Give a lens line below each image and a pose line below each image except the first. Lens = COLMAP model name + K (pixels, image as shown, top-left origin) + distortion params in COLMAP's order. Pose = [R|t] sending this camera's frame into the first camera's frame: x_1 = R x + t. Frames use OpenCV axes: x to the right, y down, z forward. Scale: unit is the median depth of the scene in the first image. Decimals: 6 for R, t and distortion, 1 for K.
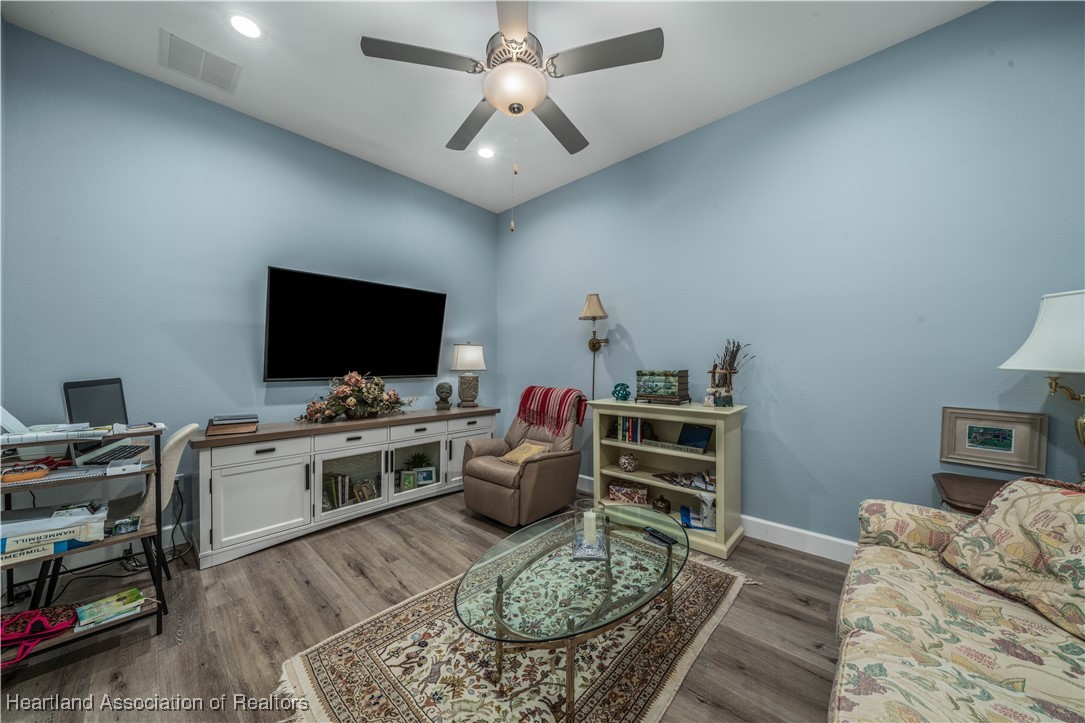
lens RADIAL K [[368.8, 0, 535.5], [0, 368.8, 366.9], [0, 0, 1]] dist [-0.005638, 0.000328]
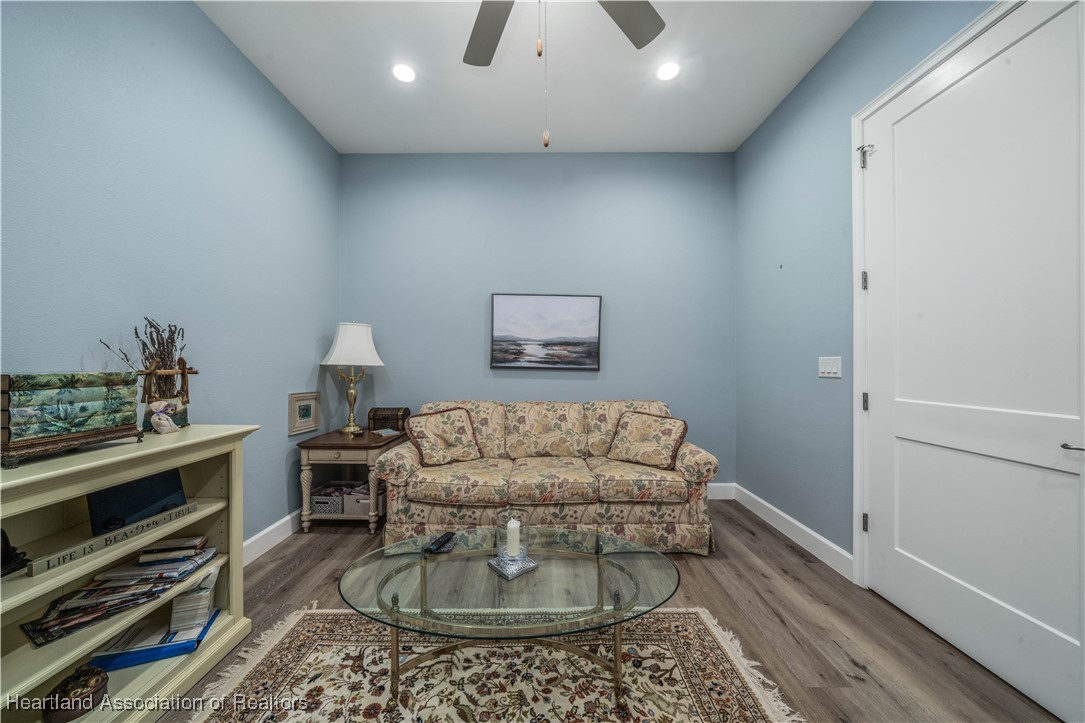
lens RADIAL K [[368.8, 0, 535.5], [0, 368.8, 366.9], [0, 0, 1]] dist [-0.005638, 0.000328]
pose [[-0.675542, -0.008196, 0.737276, -0.486144], [0.003145, 0.999897, 0.013997, -0.002802], [-0.737314, 0.011774, -0.675447, 1.360685]]
